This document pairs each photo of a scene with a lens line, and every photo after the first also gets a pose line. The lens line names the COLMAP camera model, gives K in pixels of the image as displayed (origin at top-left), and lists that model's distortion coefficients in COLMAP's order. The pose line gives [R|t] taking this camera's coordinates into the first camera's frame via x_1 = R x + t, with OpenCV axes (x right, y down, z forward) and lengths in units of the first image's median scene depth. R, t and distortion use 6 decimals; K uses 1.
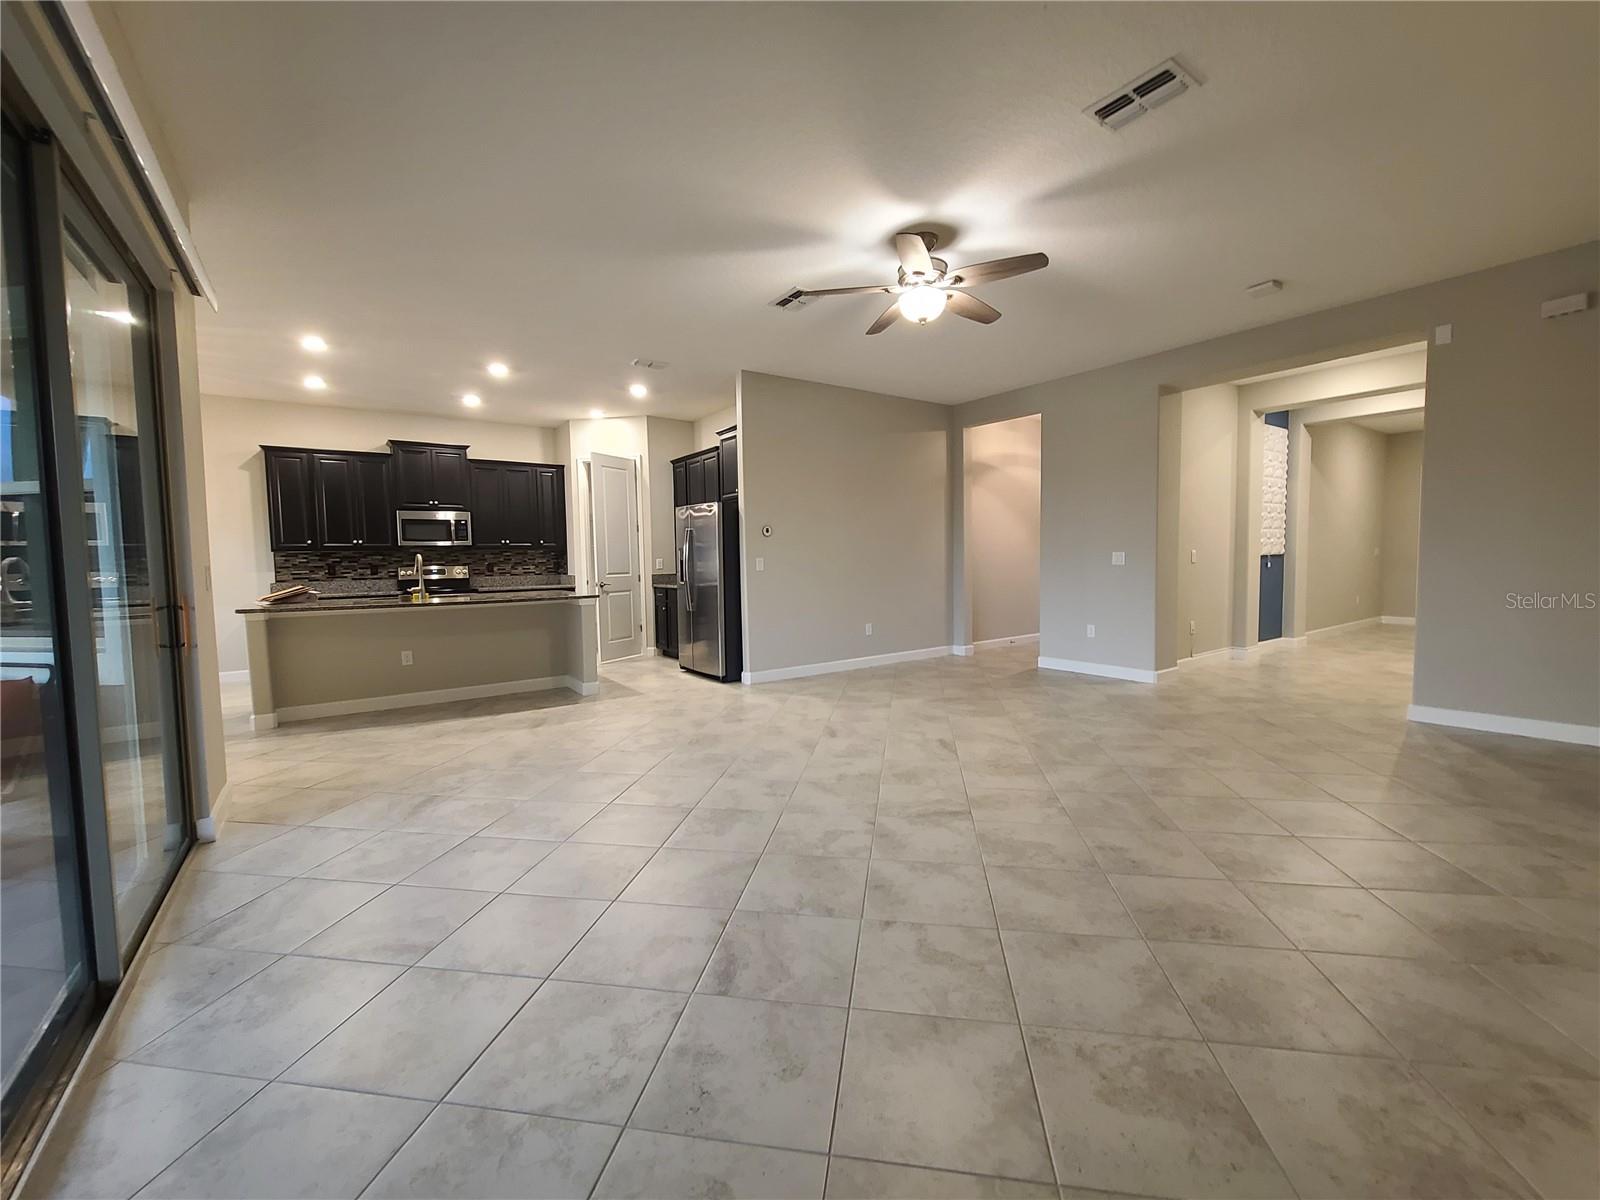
lens RADIAL K [[647.2, 0, 774.9], [0, 647.2, 593.8], [0, 0, 1]] dist [0.000861, 0.000052]
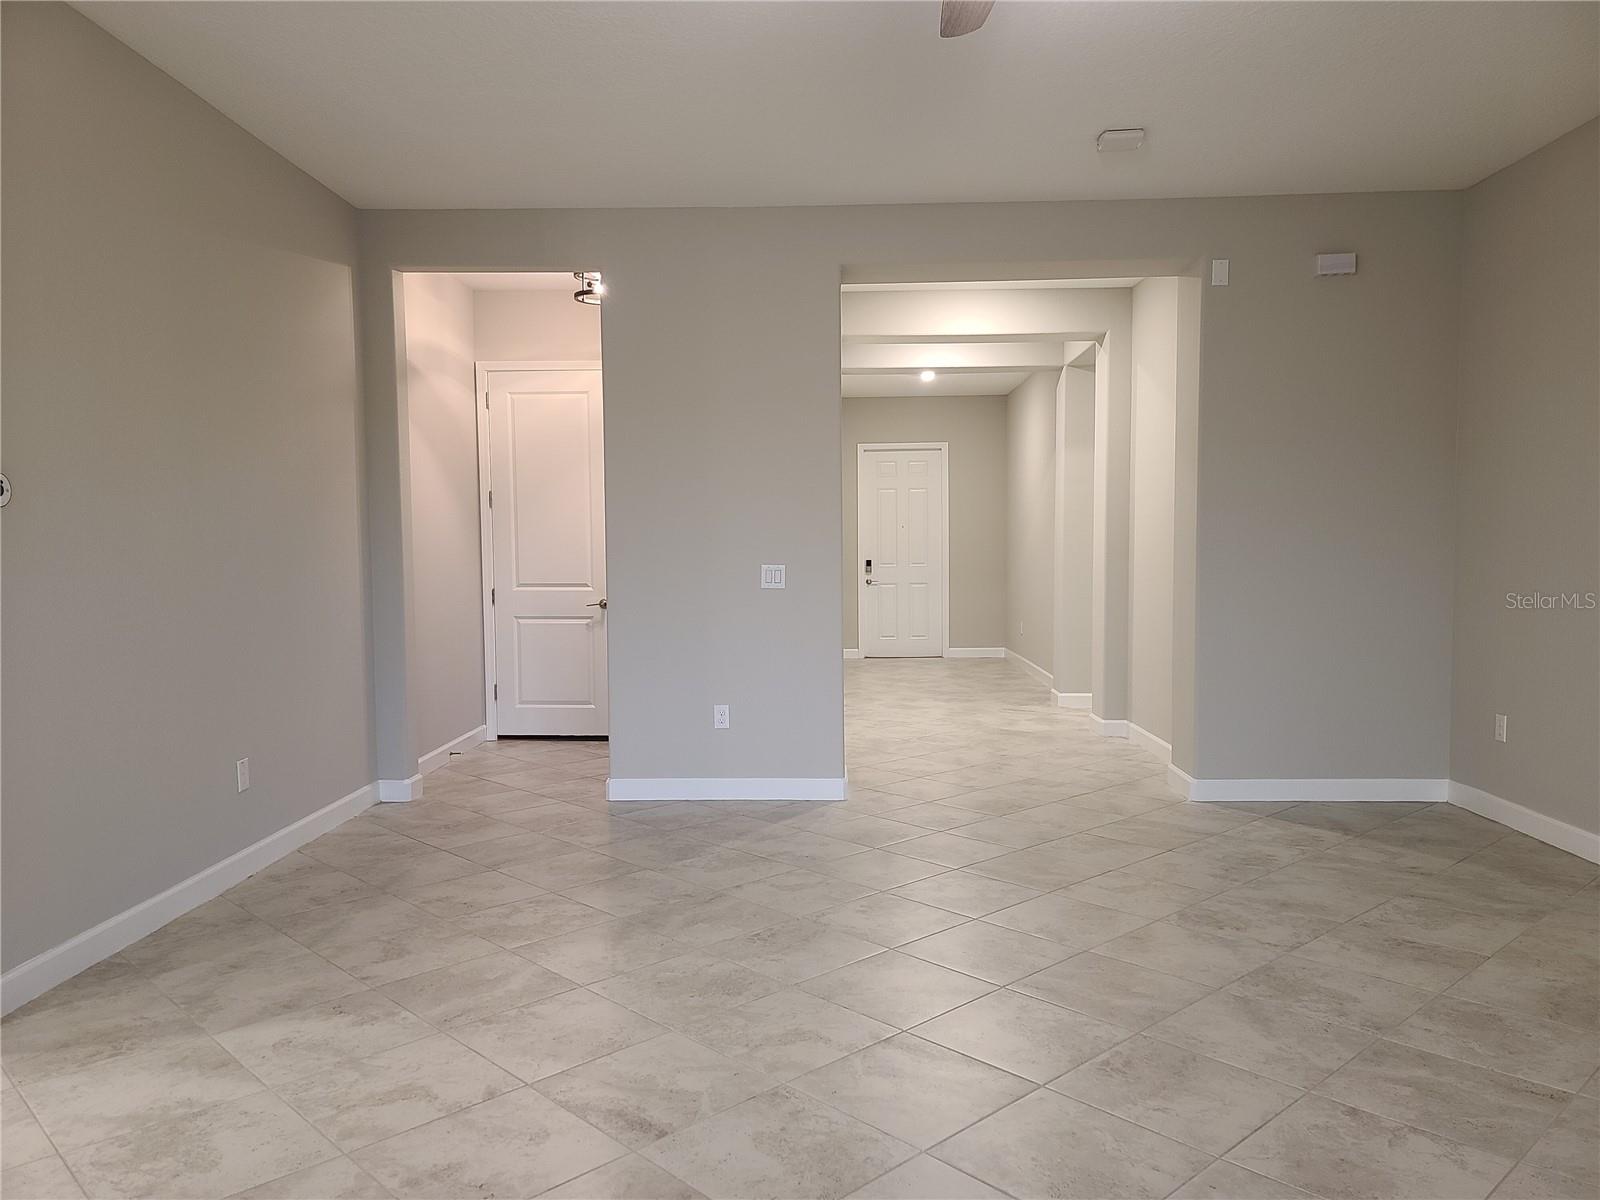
lens RADIAL K [[1182.4, 0, 793.6], [0, 1182.4, 615.7], [0, 0, 1]] dist [0.056772, -0.002745]
pose [[0.589662, -0.032746, 0.806986, -0.333578], [0.042314, 0.999058, 0.009621, -0.041847], [-0.806541, 0.028474, 0.590492, 0.558144]]
